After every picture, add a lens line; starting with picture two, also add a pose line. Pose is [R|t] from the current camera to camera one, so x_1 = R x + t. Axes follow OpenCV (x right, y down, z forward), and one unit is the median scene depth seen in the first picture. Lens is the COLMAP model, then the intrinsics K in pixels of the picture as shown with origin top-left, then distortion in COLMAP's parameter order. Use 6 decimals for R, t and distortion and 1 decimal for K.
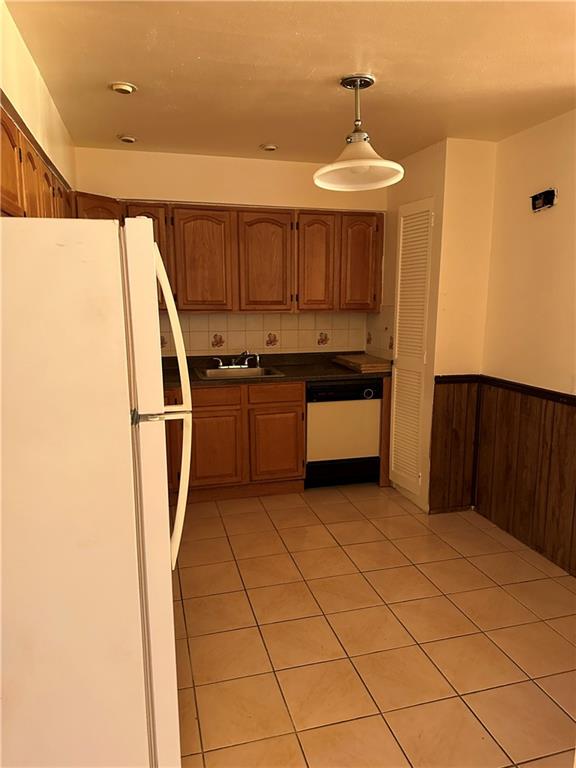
lens RADIAL K [[542.8, 0, 284.6], [0, 542.8, 389.7], [0, 0, 1]] dist [0.052887, -0.042473]
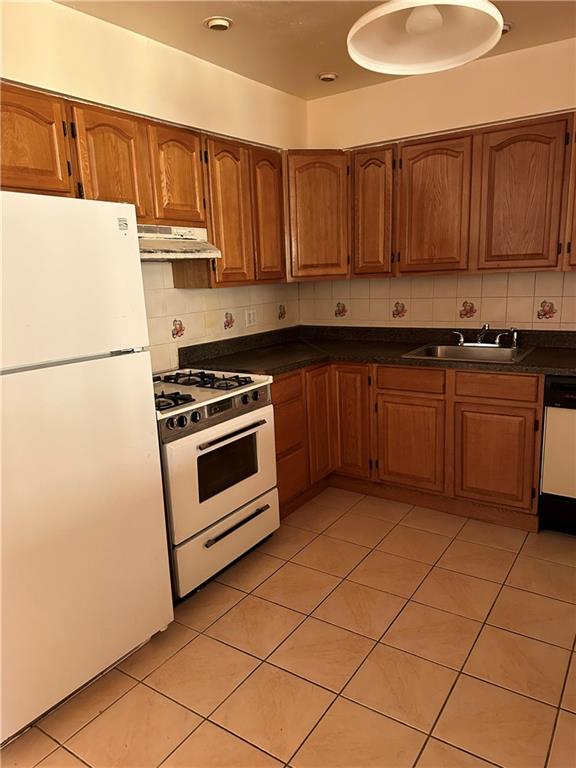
lens RADIAL K [[542.8, 0, 281.2], [0, 542.8, 387.0], [0, 0, 1]] dist [0.052887, -0.042473]
pose [[0.647532, 0.134154, -0.750137, 0.335471], [-0.091876, 0.990945, 0.097911, -0.035600], [0.756479, 0.005519, 0.653994, 0.309900]]
